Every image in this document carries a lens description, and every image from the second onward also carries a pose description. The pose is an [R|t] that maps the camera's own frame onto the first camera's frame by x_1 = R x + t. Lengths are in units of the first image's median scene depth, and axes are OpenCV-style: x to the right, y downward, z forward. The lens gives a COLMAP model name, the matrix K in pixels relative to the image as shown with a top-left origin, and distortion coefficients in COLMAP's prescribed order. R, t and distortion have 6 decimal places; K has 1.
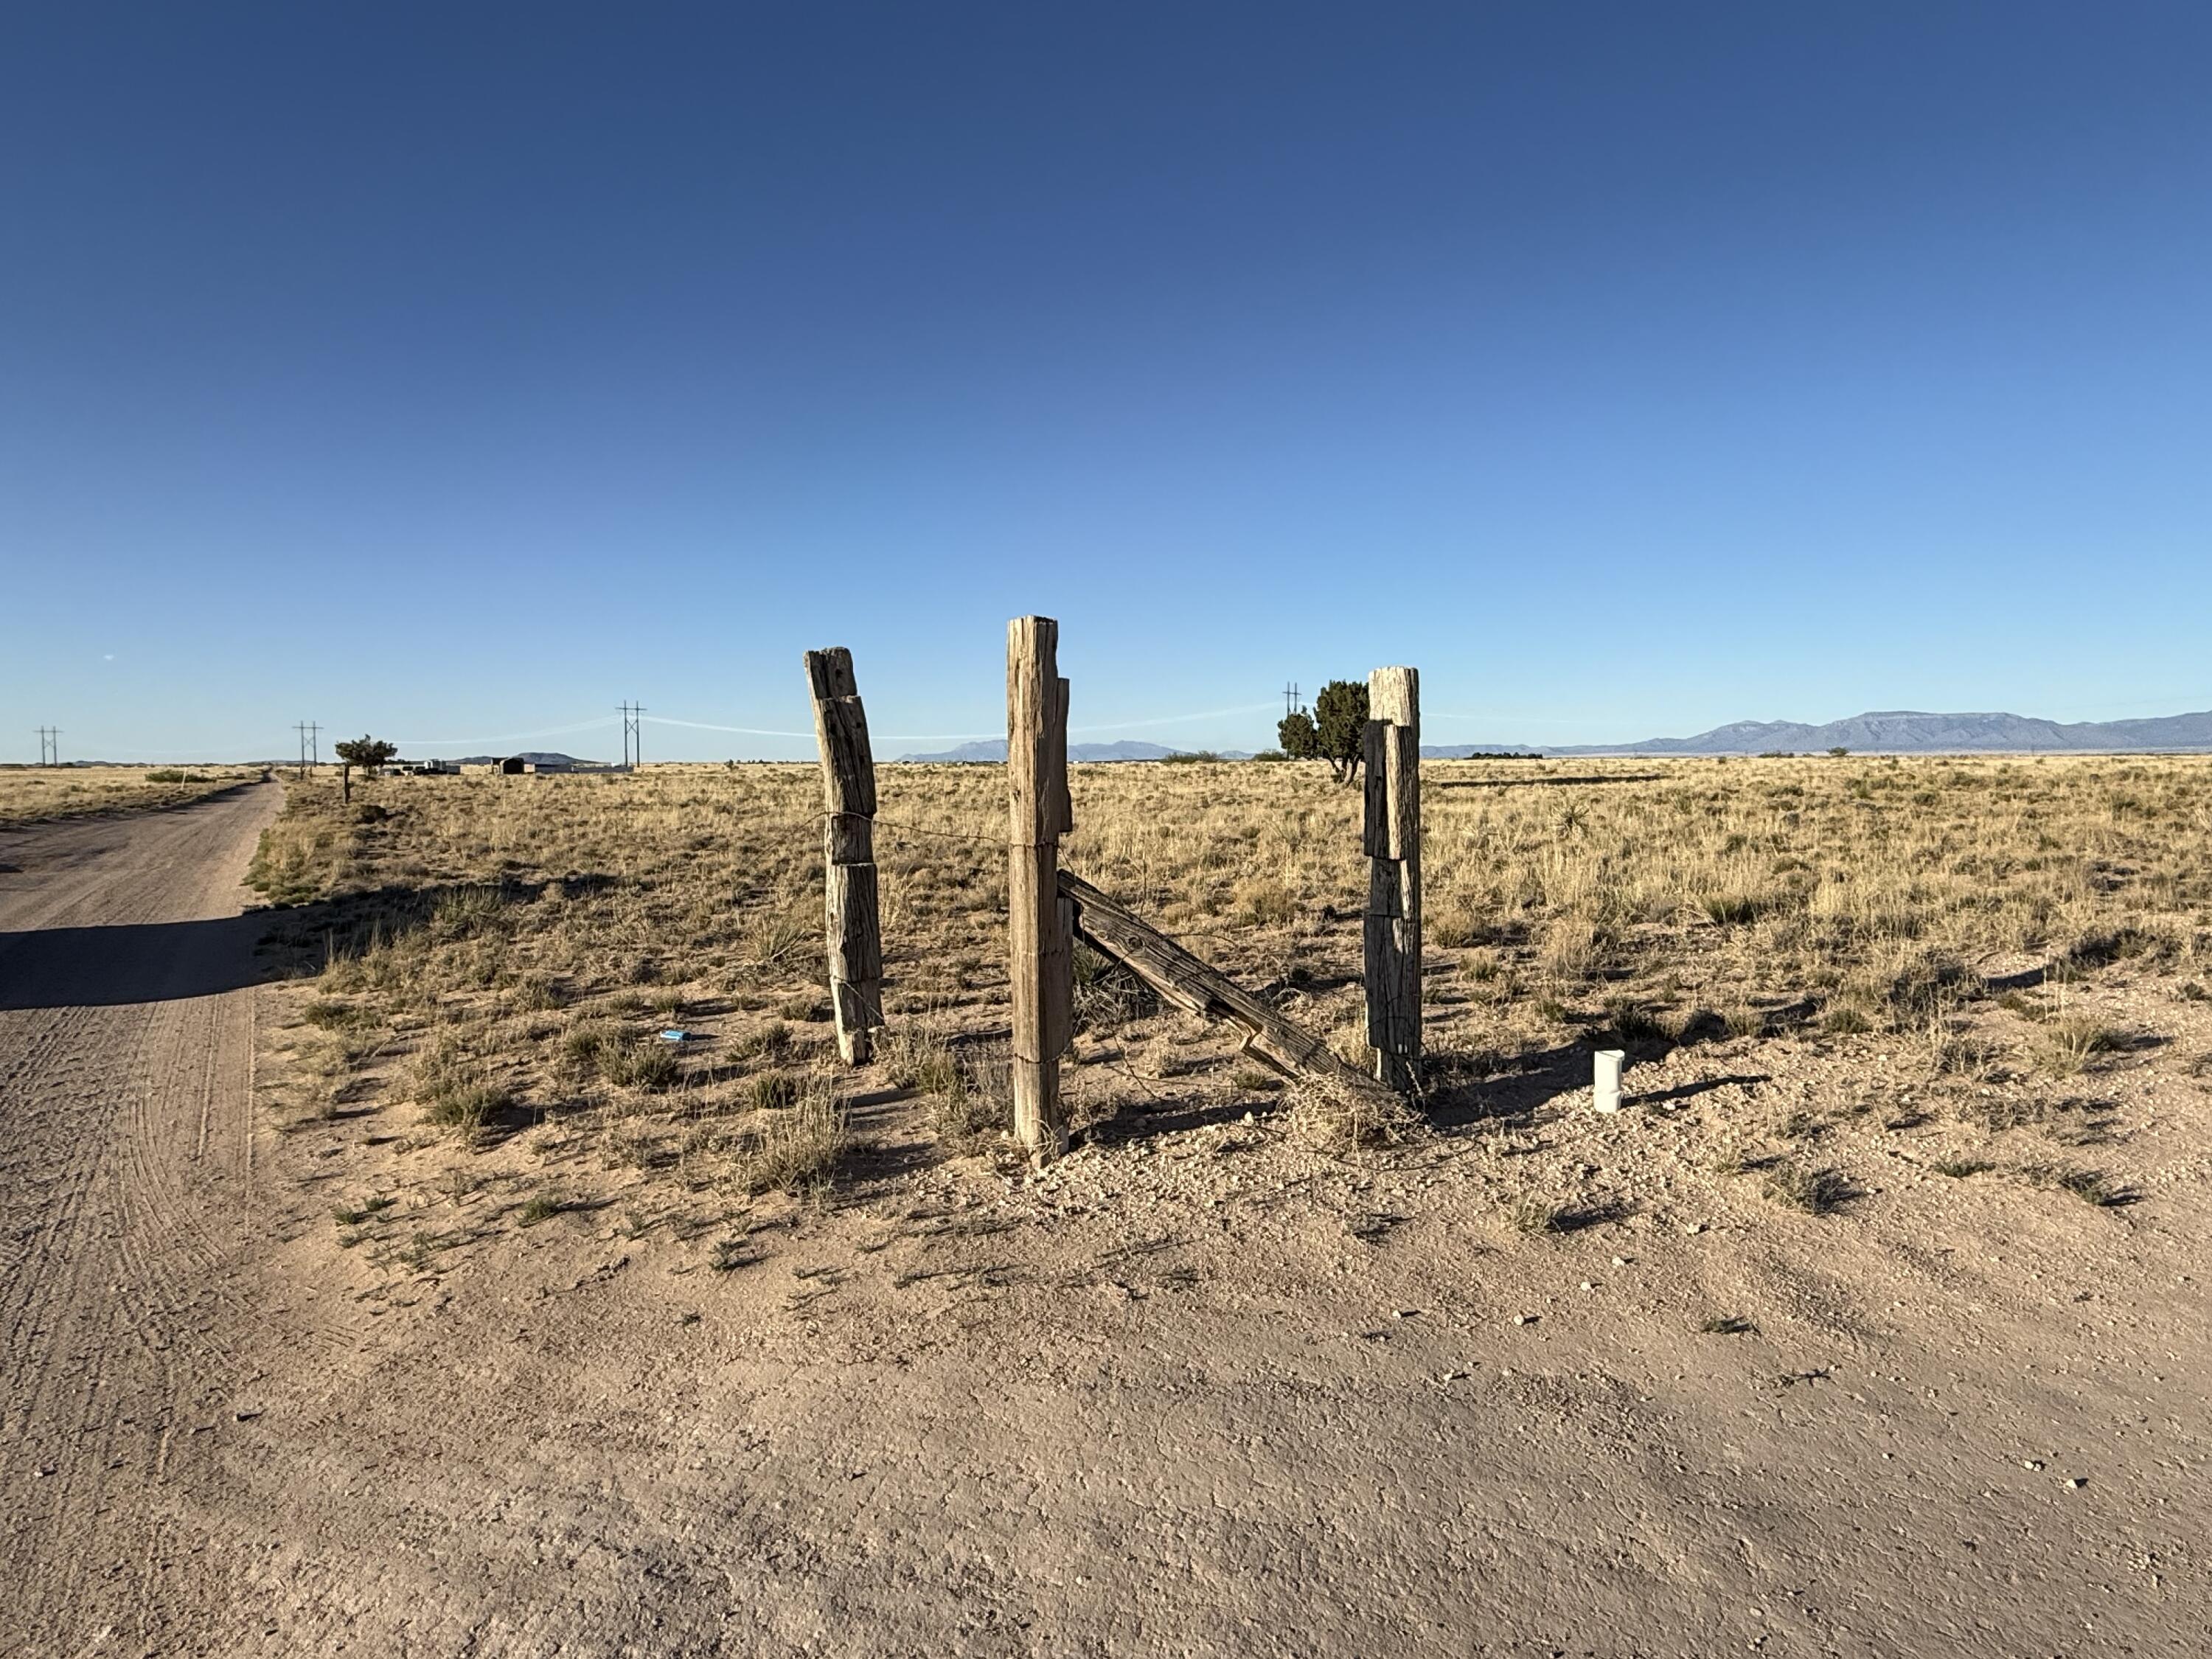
lens RADIAL K [[1420.9, 0, 1110.2], [0, 1420.9, 830.9], [0, 0, 1]] dist [-0.003099, 0.003322]
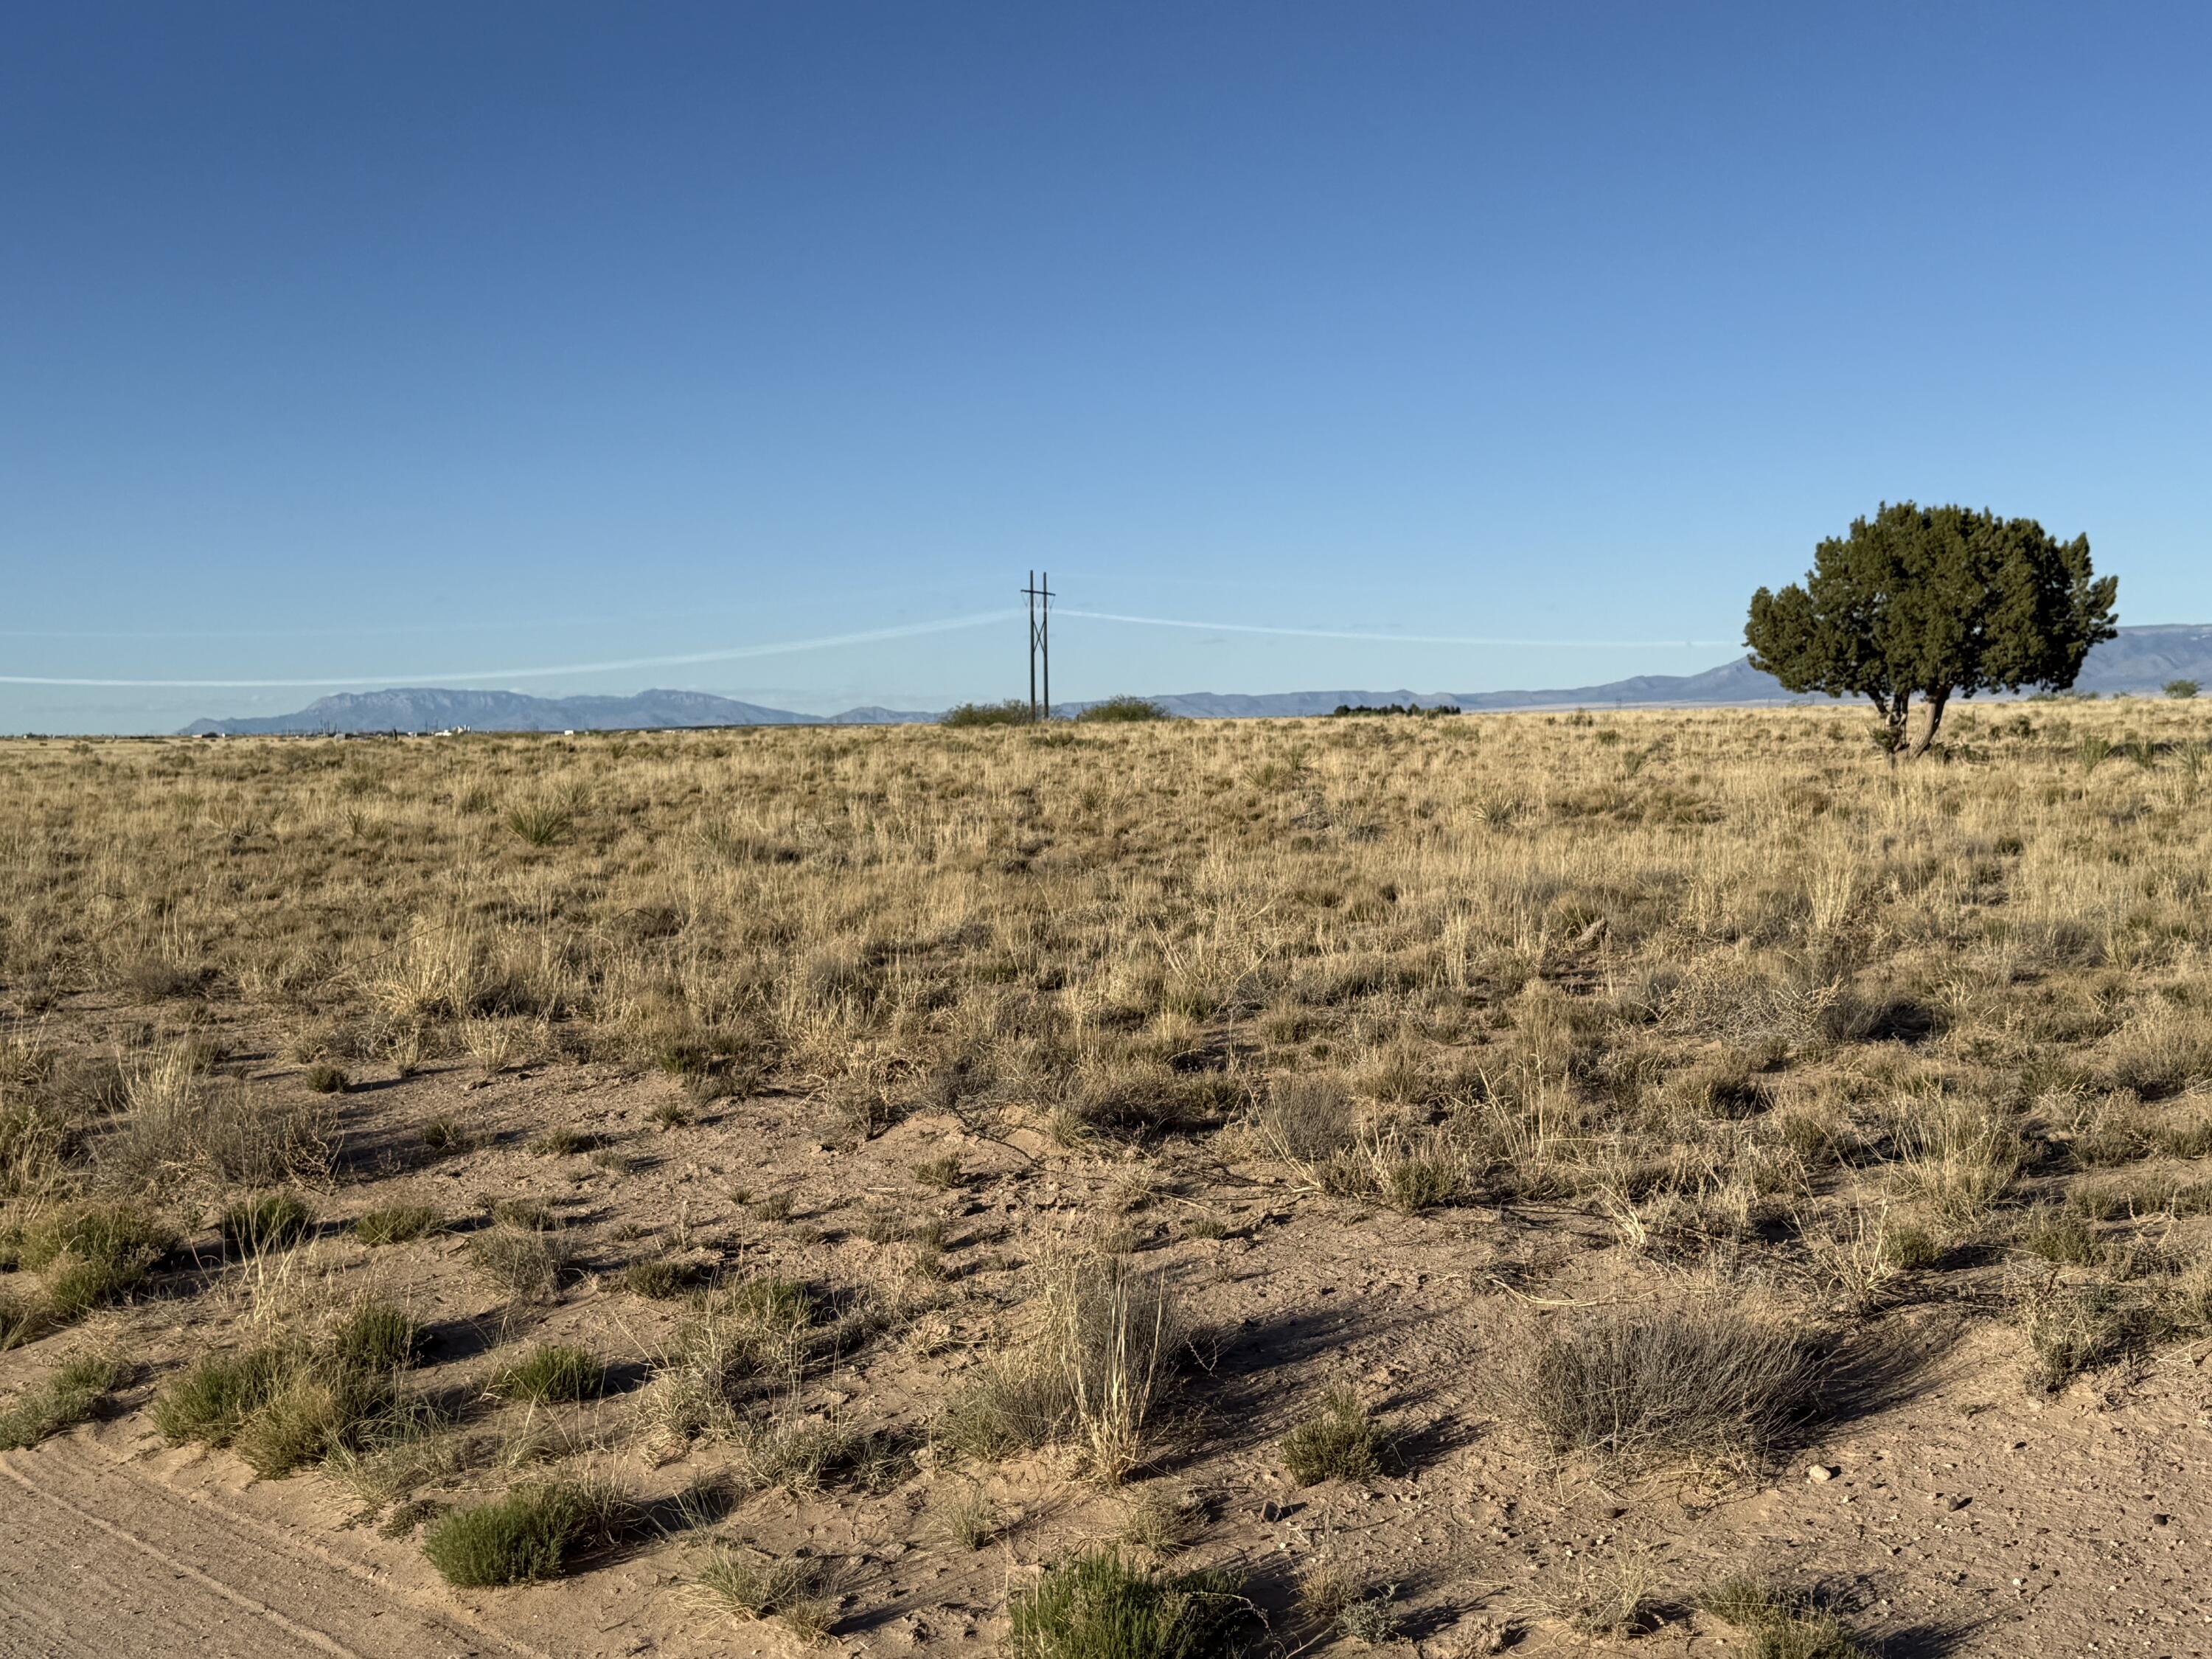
lens RADIAL K [[2655.6, 0, 1110.0], [0, 2655.6, 839.4], [0, 0, 1]] dist [0.103658, 0.000000]
pose [[0.980241, -0.019749, 0.196821, -0.094479], [0.021178, 0.999762, -0.005157, -0.003943], [-0.196672, 0.009224, 0.980426, 0.120883]]
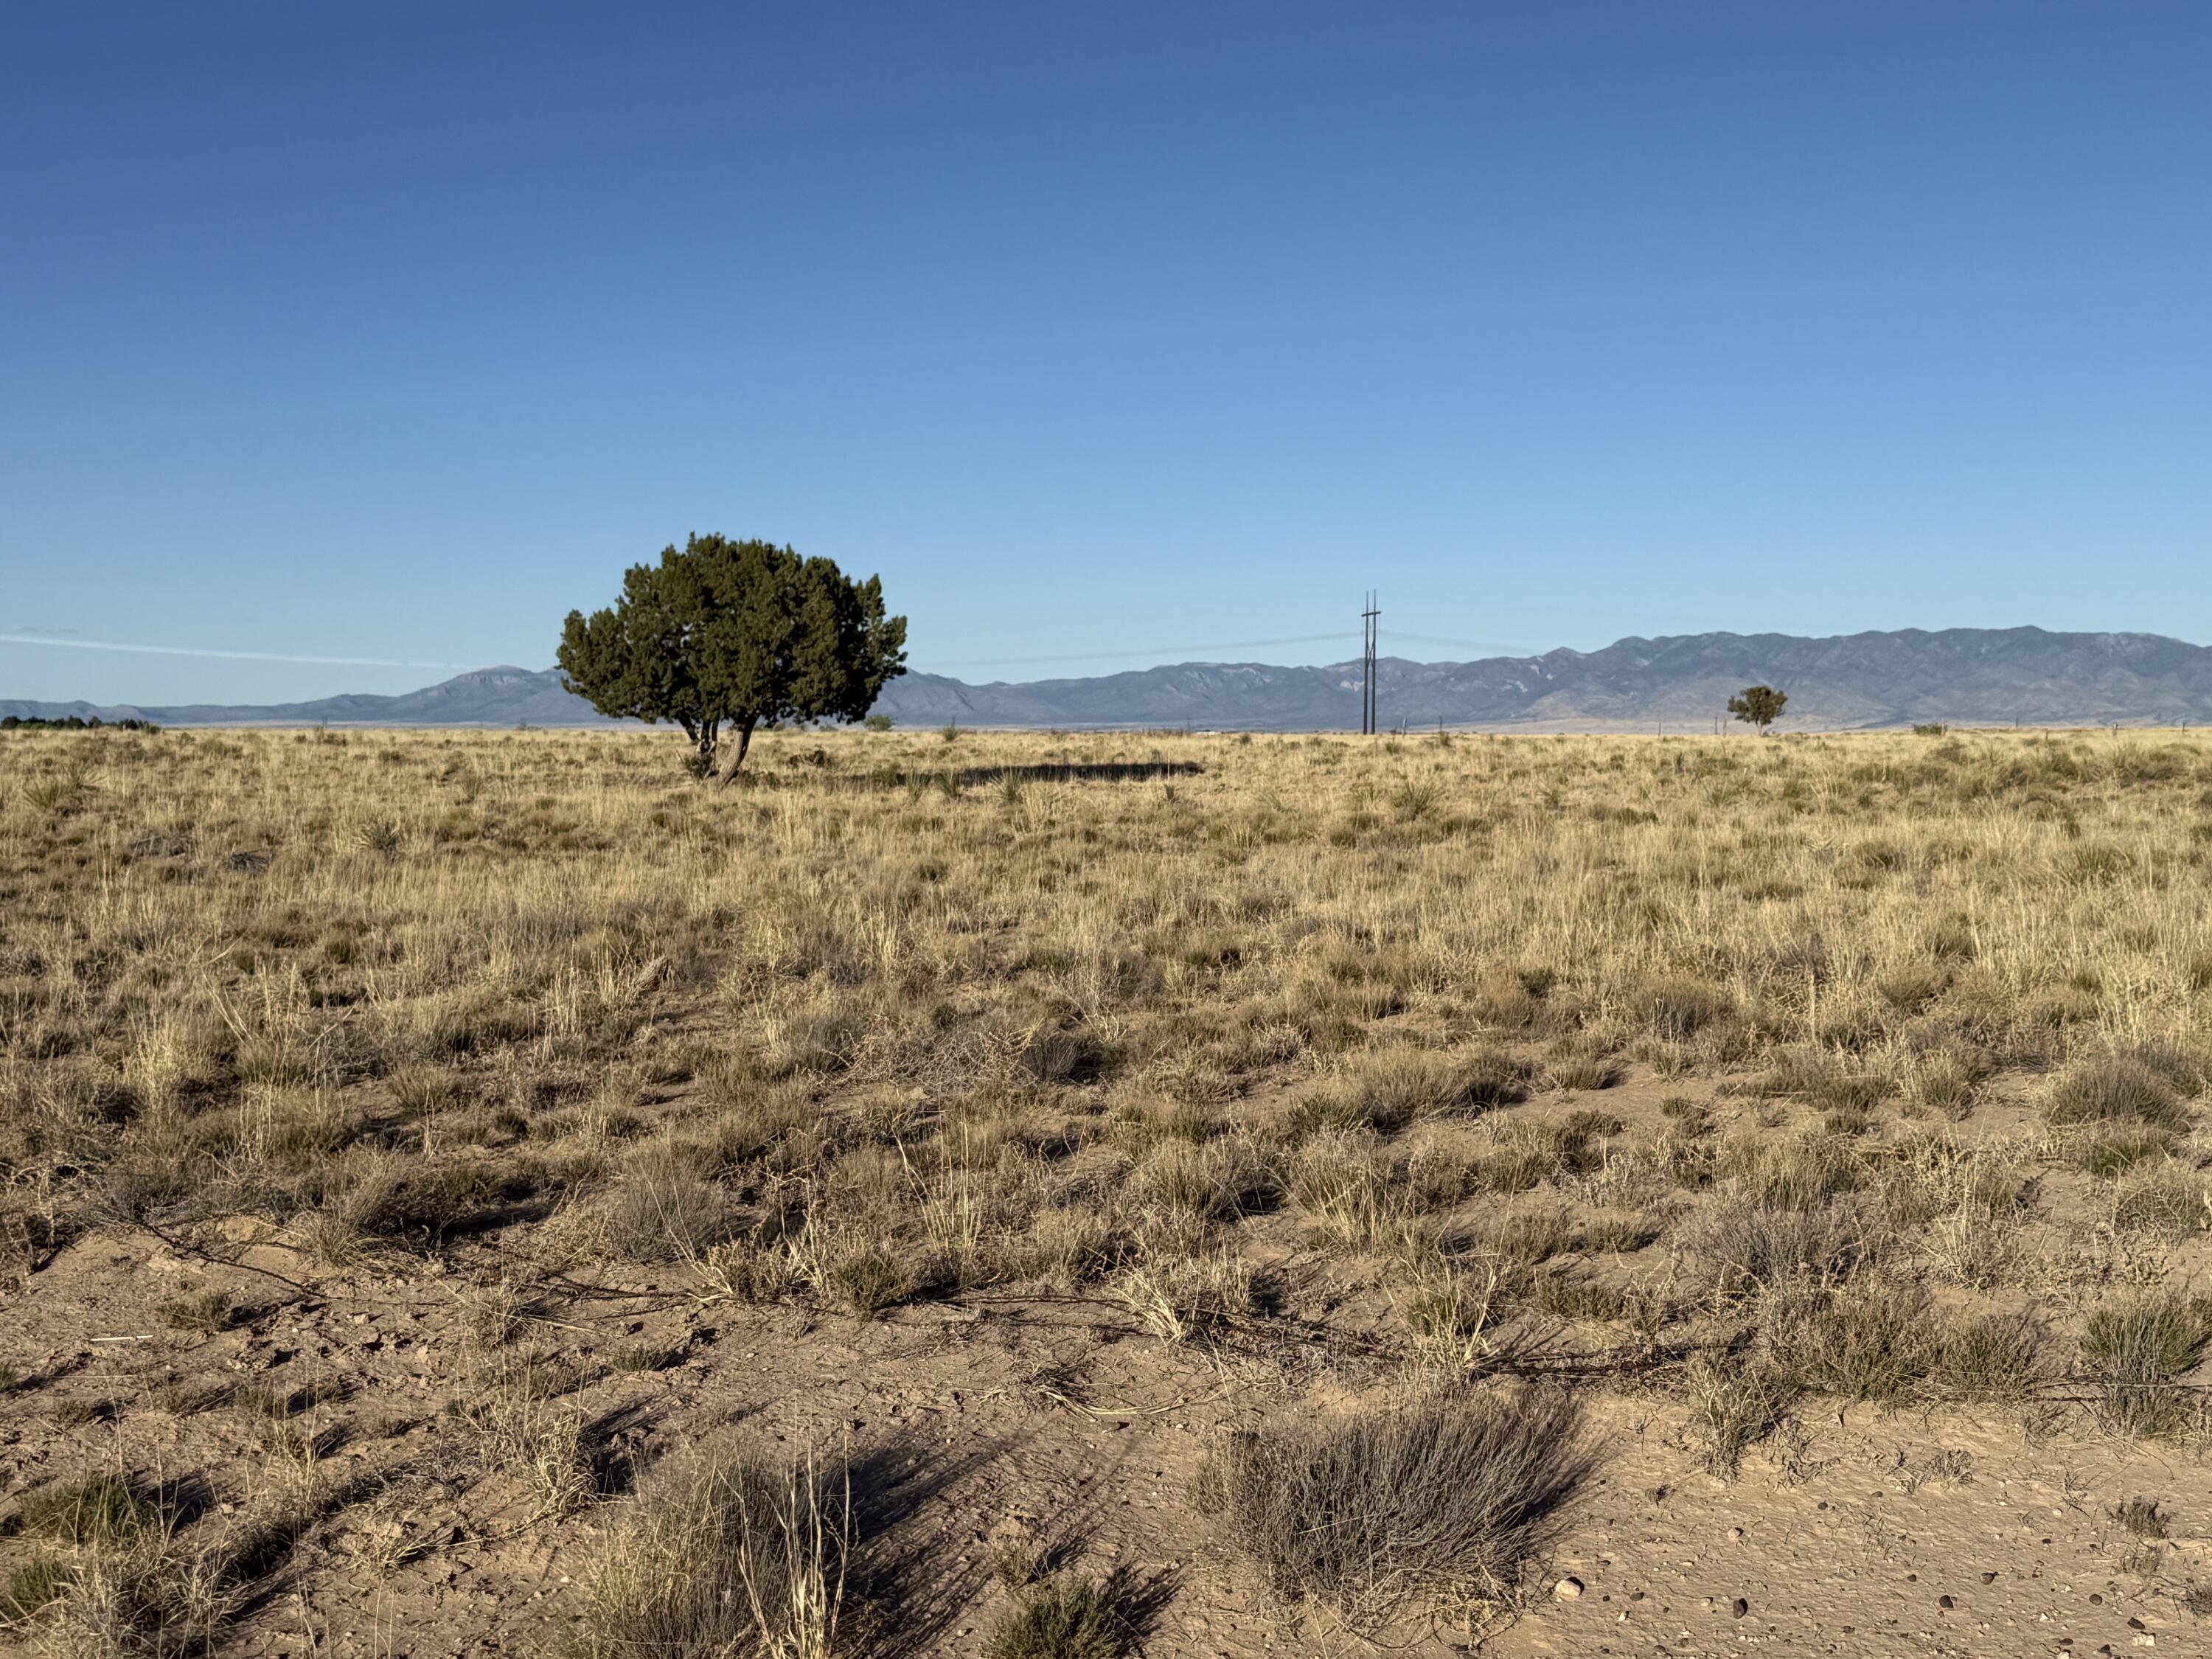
lens RADIAL K [[2655.6, 0, 1110.5], [0, 2655.6, 830.9], [0, 0, 1]] dist [0.103658, 0.000000]
pose [[0.779600, -0.013919, 0.626123, -0.104052], [0.022602, 0.999727, -0.005919, -0.004685], [-0.625870, 0.018766, 0.779702, 0.133718]]
